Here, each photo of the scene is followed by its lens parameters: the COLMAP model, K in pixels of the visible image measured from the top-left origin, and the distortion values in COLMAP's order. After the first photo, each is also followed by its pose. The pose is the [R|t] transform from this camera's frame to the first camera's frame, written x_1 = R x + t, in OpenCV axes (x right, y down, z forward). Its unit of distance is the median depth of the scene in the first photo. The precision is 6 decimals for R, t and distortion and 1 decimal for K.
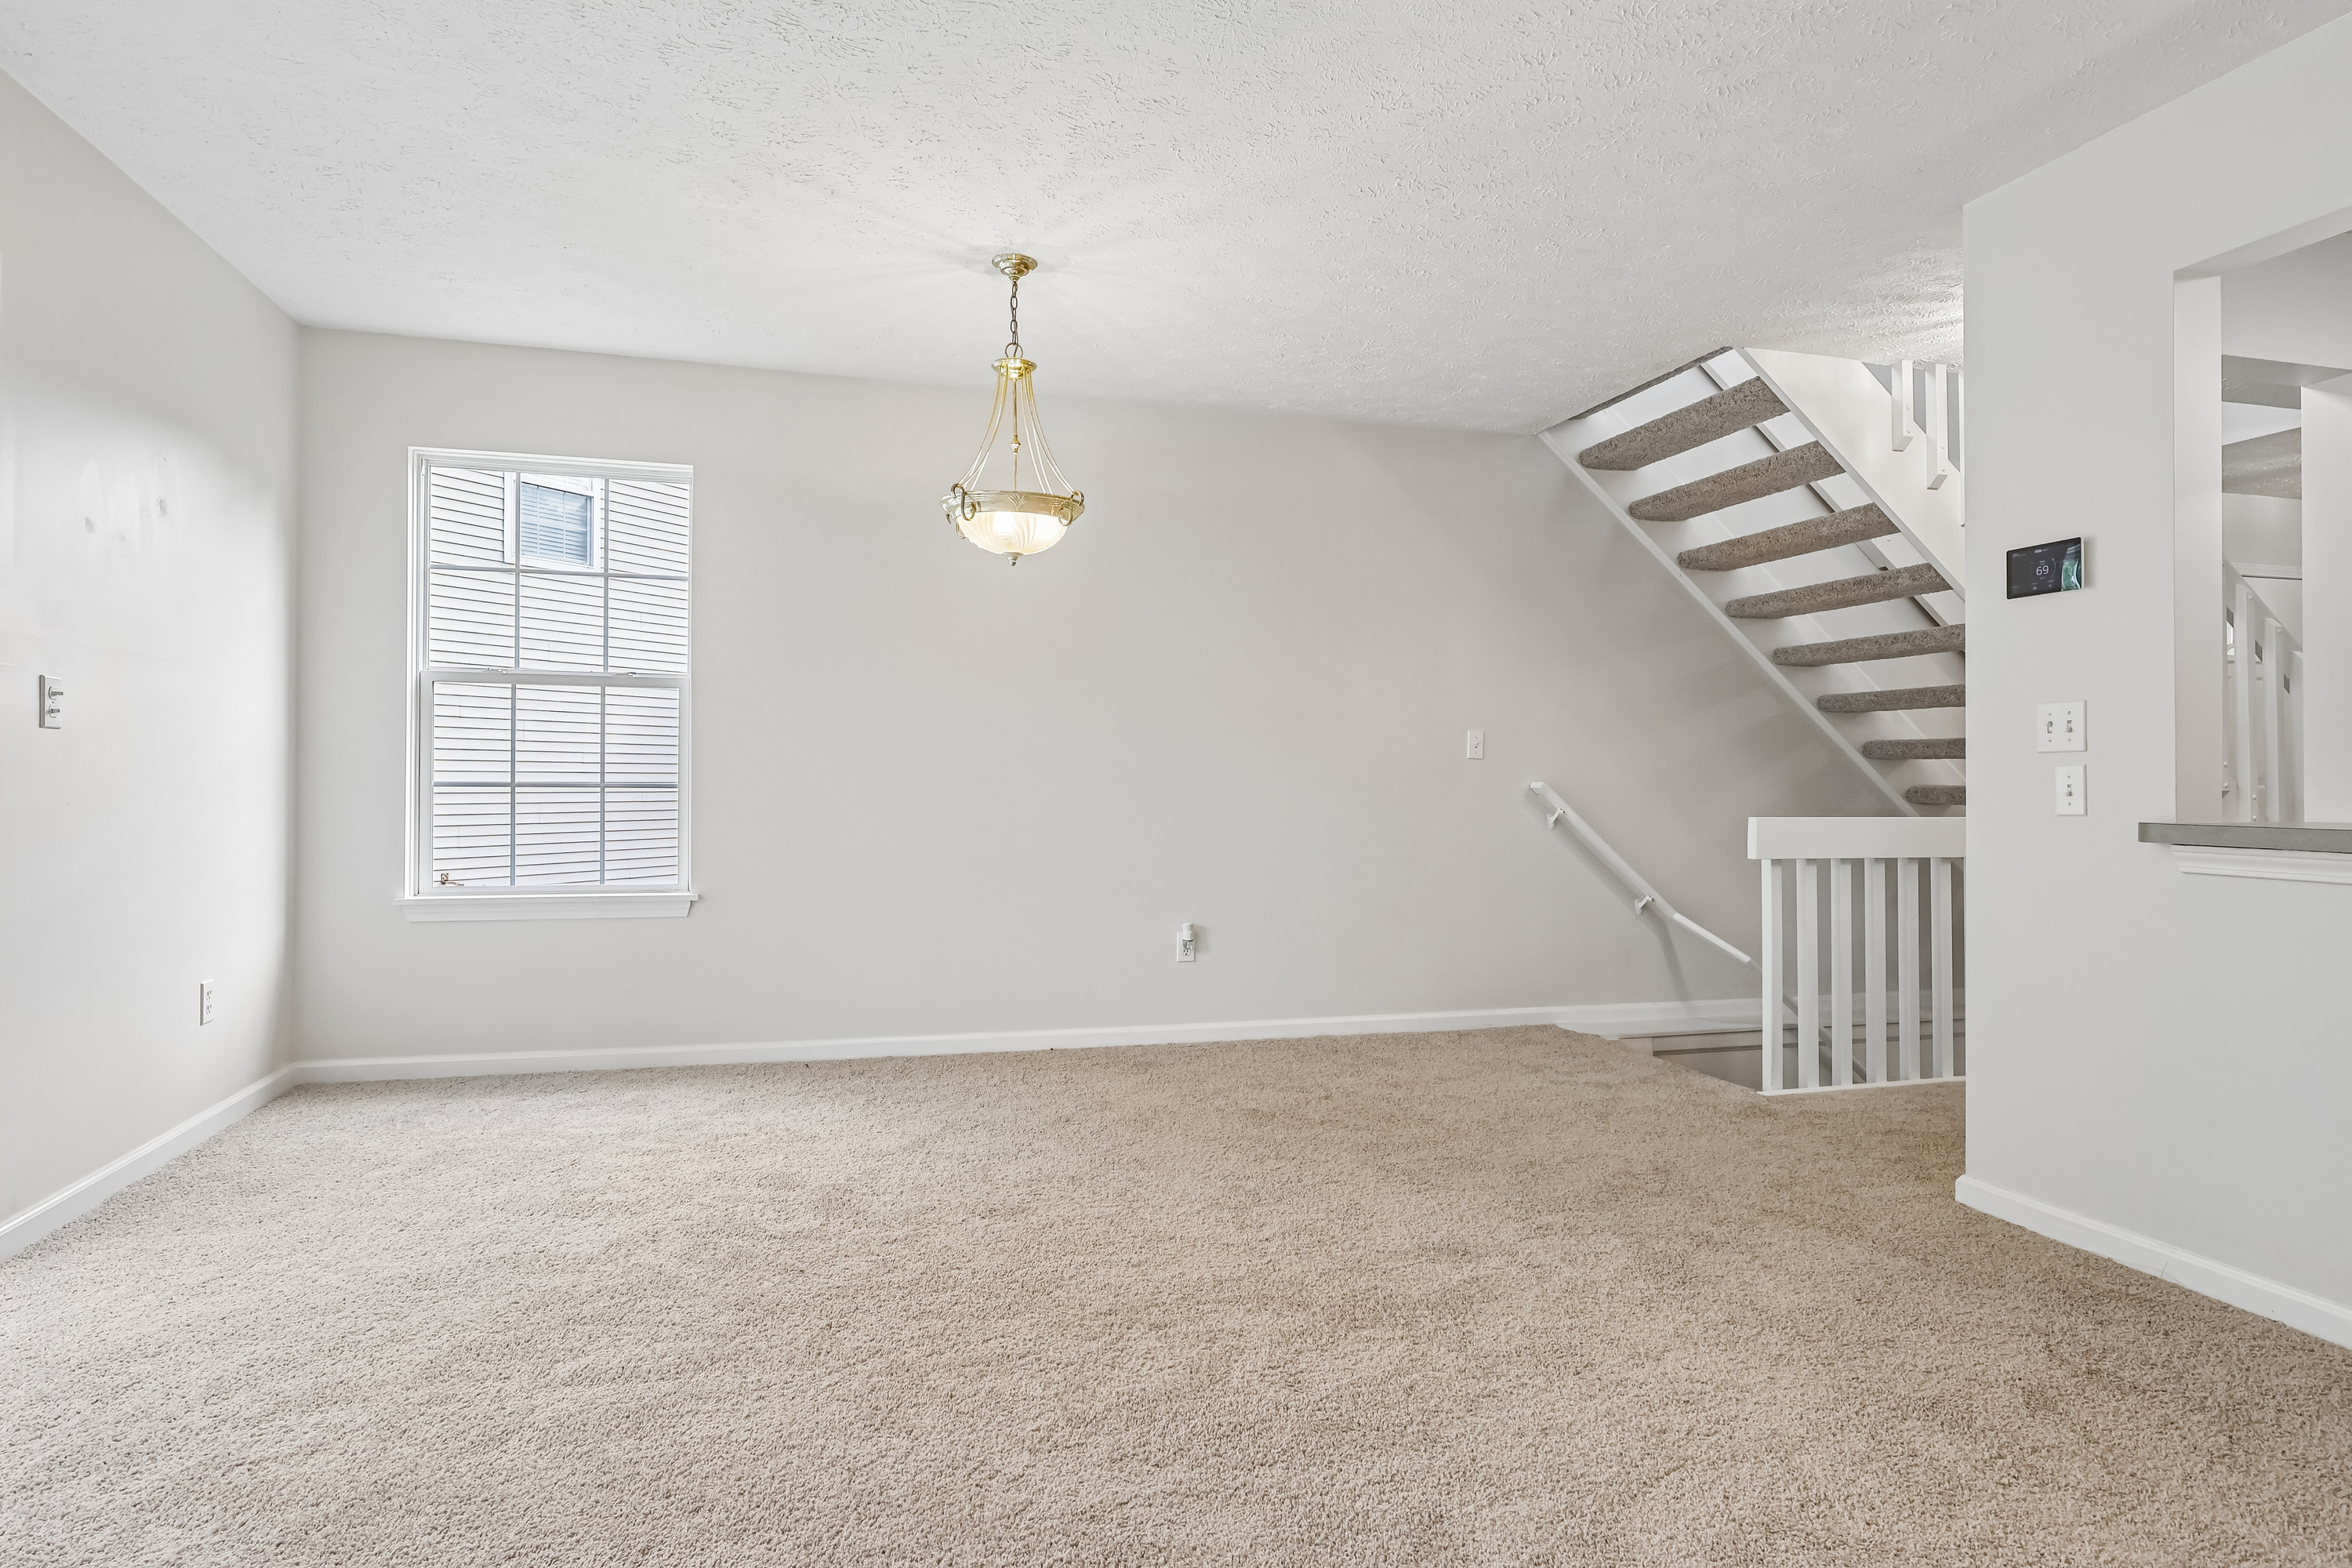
lens RADIAL K [[1261.1, 0, 1176.0], [0, 1261.1, 784.0], [0, 0, 1]] dist [-0.005057, -0.000862]
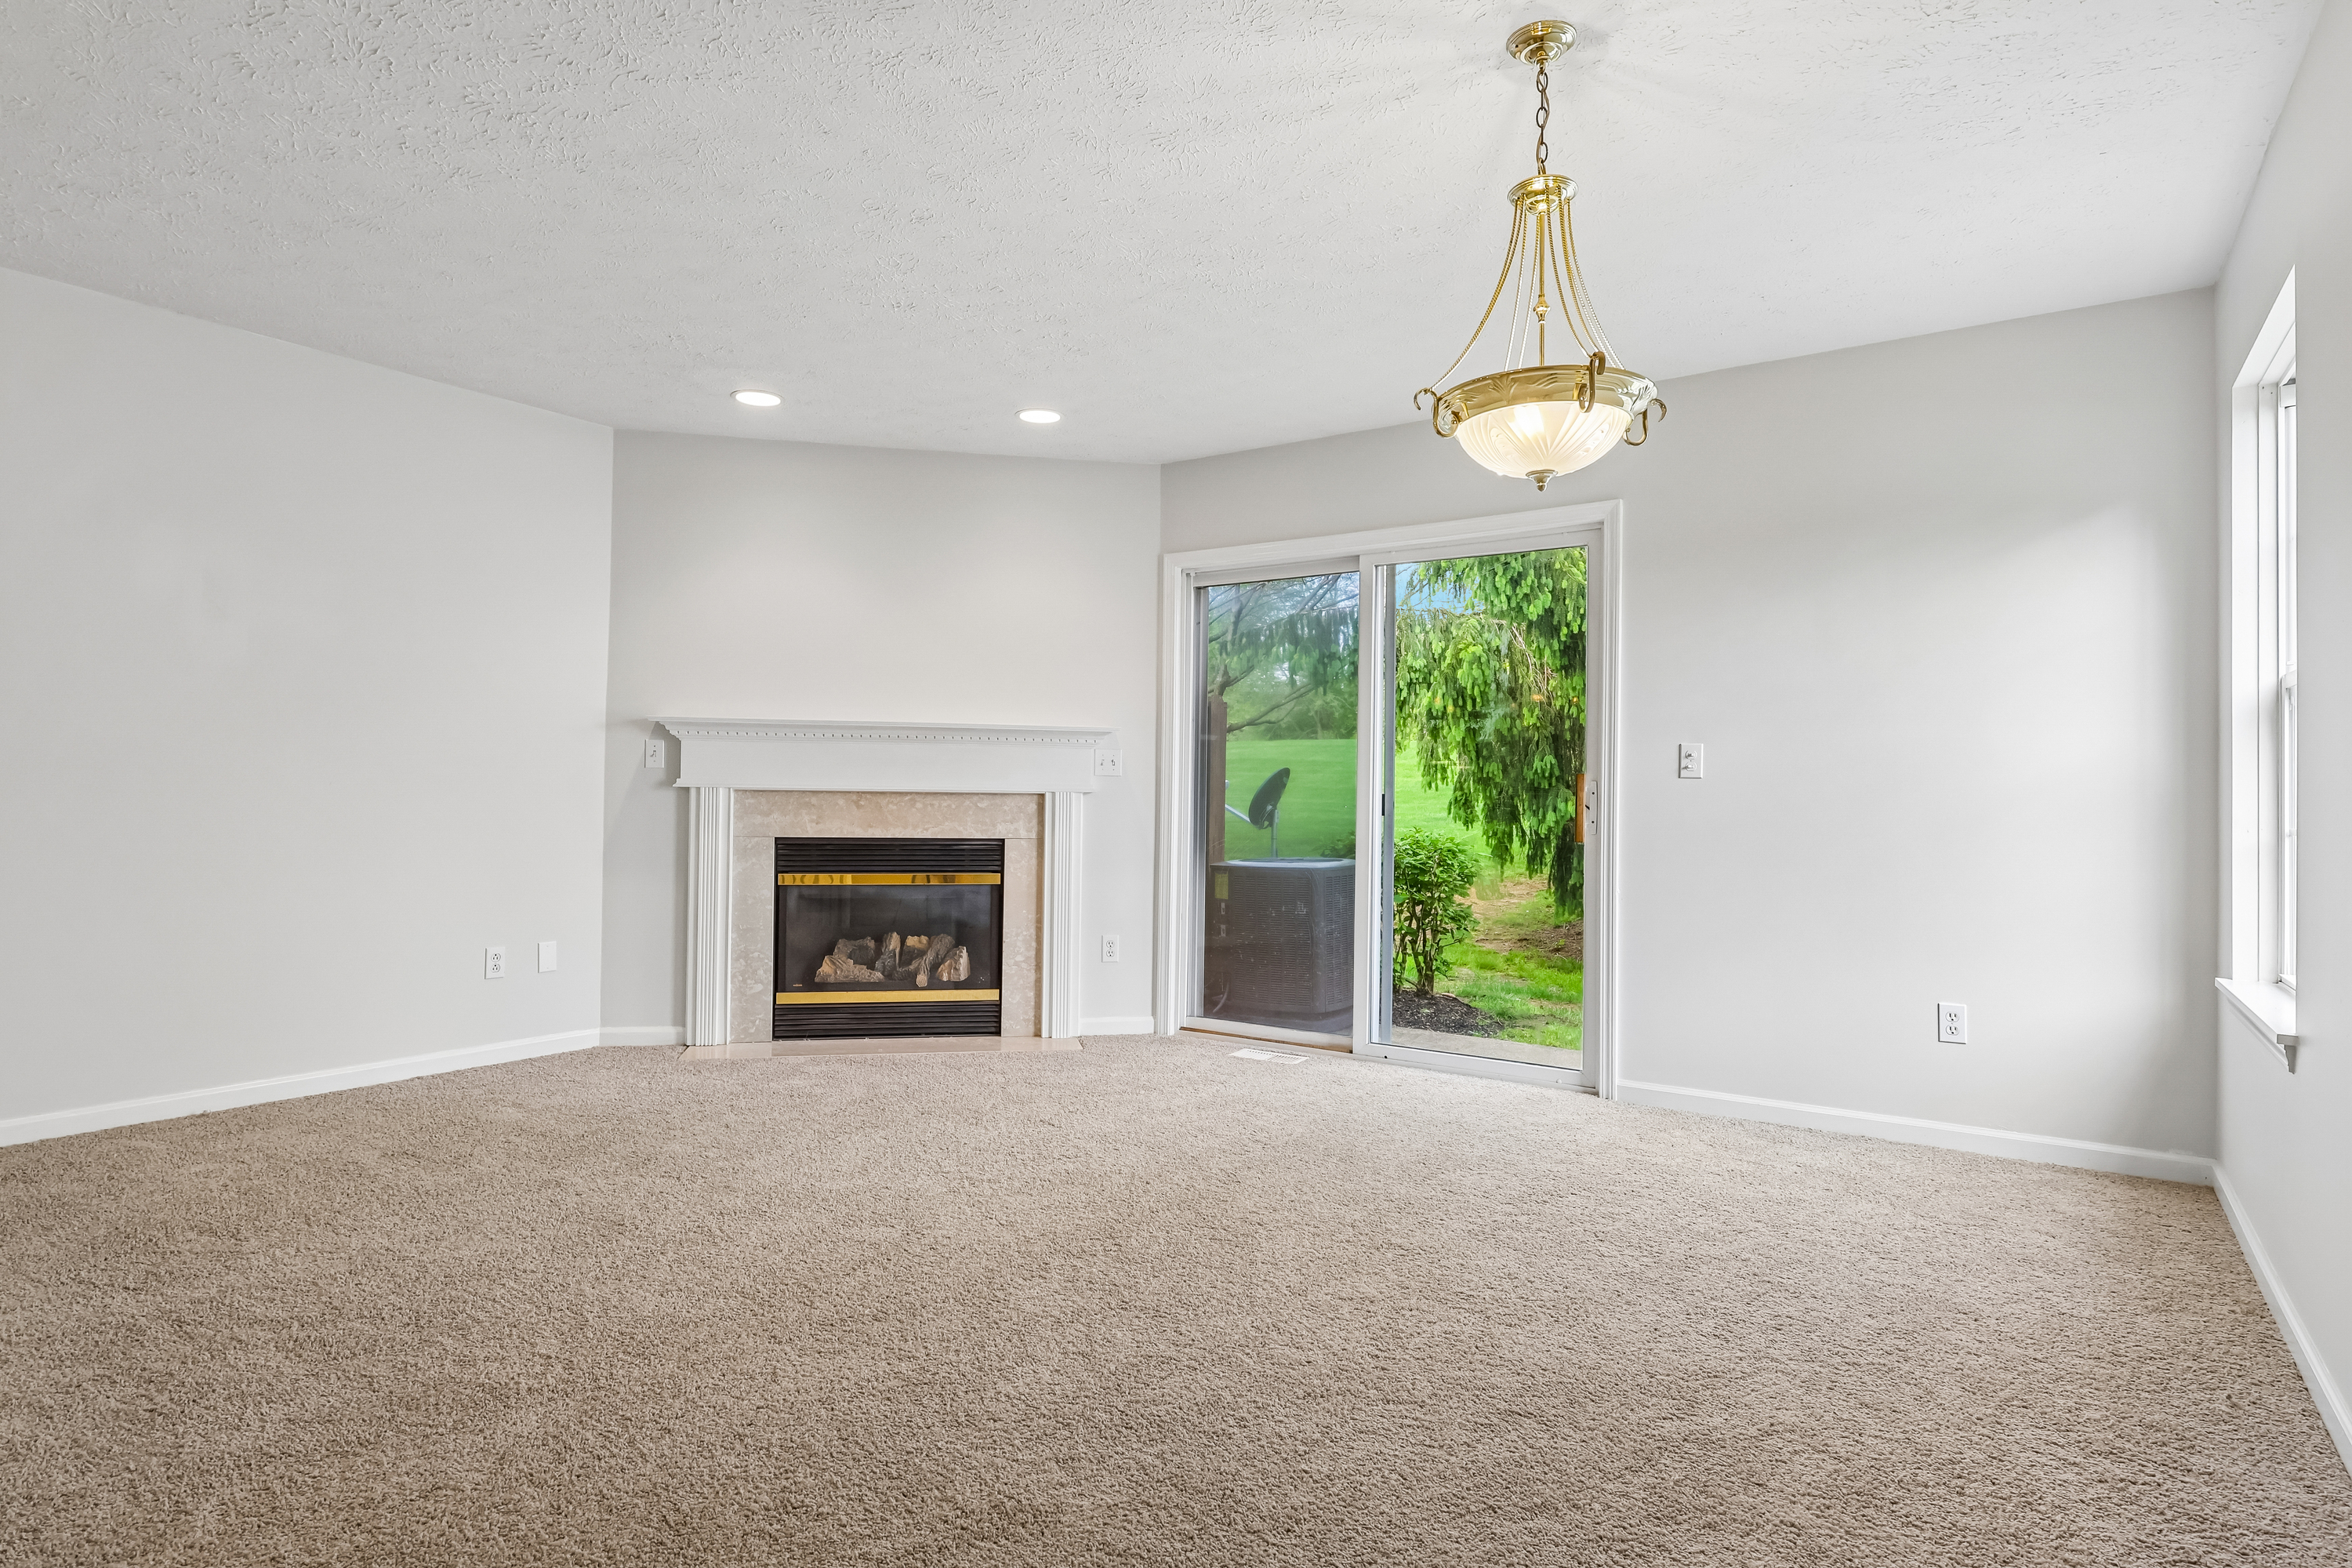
lens RADIAL K [[1276.7, 0, 1165.6], [0, 1276.7, 776.2], [0, 0, 1]] dist [0.028987, -0.000266]
pose [[-0.768782, -0.031628, -0.638729, 0.454985], [-0.023089, 0.999498, -0.021702, 0.001152], [0.639094, -0.001937, -0.769126, 1.389948]]
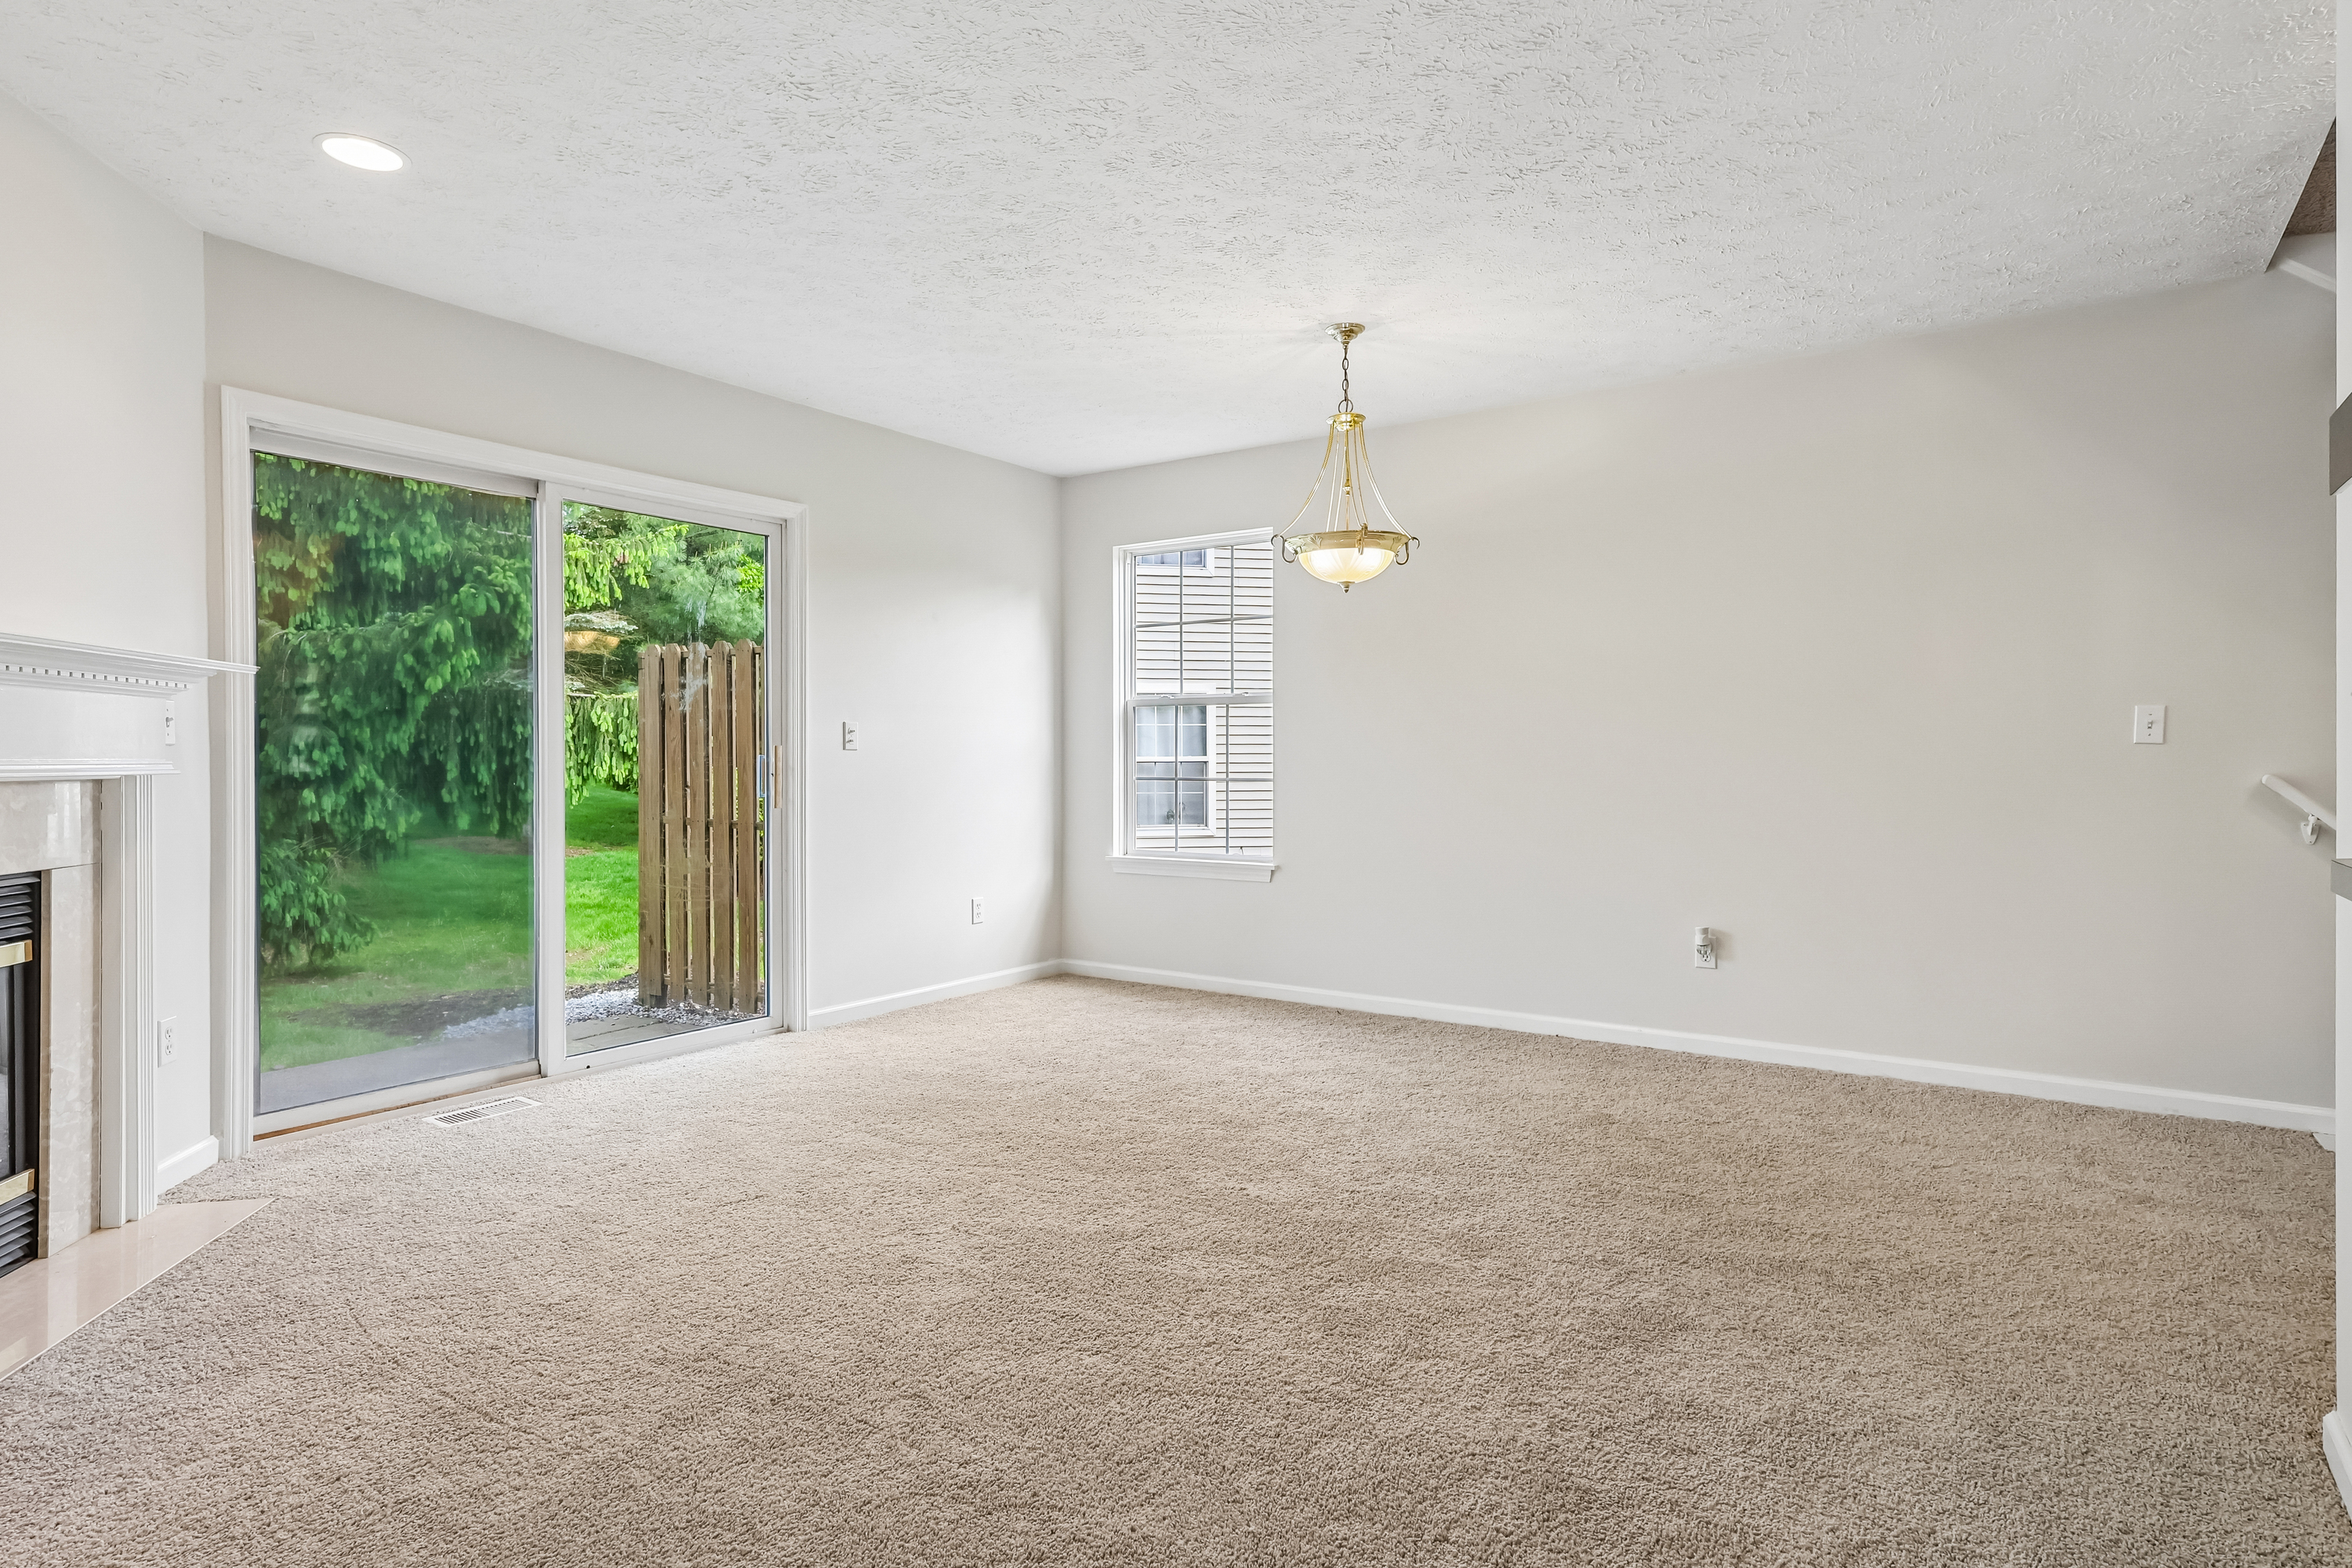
lens RADIAL K [[1276.7, 0, 1165.6], [0, 1276.7, 776.2], [0, 0, 1]] dist [0.028987, -0.000266]
pose [[0.636398, 0.001354, -0.771360, 0.669211], [0.004670, 0.999973, 0.005609, -0.011152], [0.771347, -0.007172, 0.636375, 0.119573]]
